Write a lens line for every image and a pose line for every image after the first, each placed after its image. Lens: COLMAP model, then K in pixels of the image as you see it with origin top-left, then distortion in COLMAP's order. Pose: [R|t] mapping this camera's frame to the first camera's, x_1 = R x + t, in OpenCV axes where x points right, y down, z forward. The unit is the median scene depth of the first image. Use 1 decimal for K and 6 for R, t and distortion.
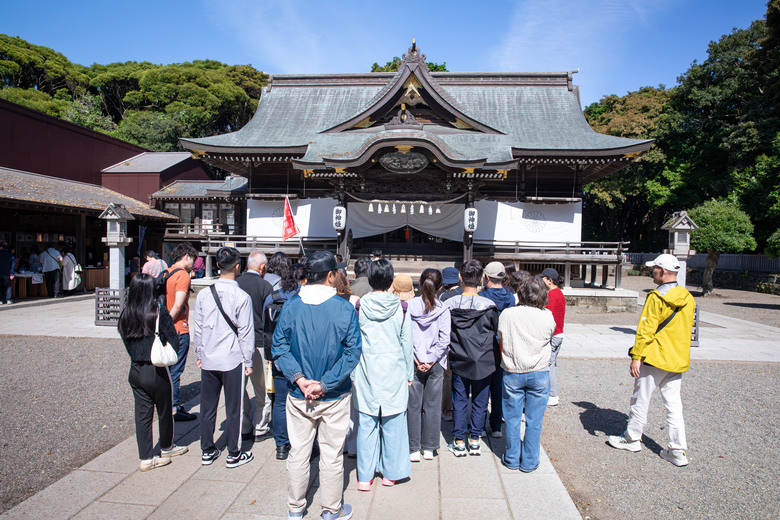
lens RADIAL K [[546.4, 0, 389.8], [0, 546.4, 271.2], [0, 0, 1]] dist [-0.103159, 0.073300]
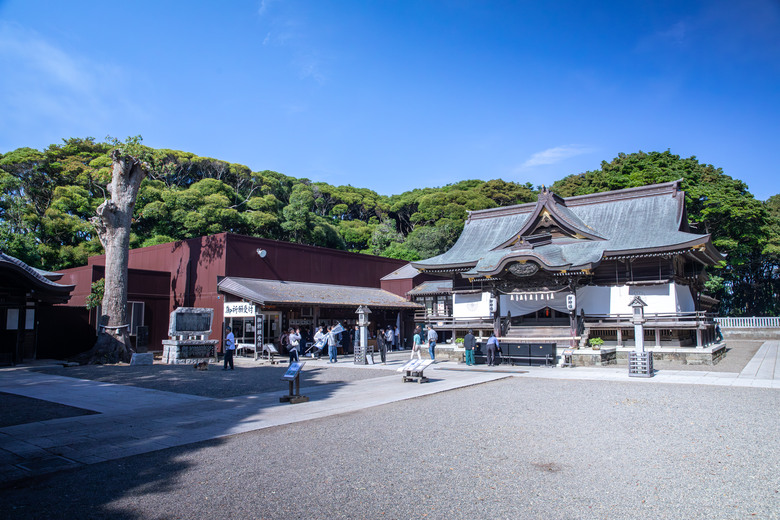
lens RADIAL K [[546.4, 0, 389.8], [0, 546.4, 271.2], [0, 0, 1]] dist [-0.103159, 0.073300]
pose [[0.845089, -0.079059, -0.528747, 0.400719], [0.004654, 0.990056, -0.140596, 0.023546], [0.534605, 0.116356, 0.837054, -0.420926]]
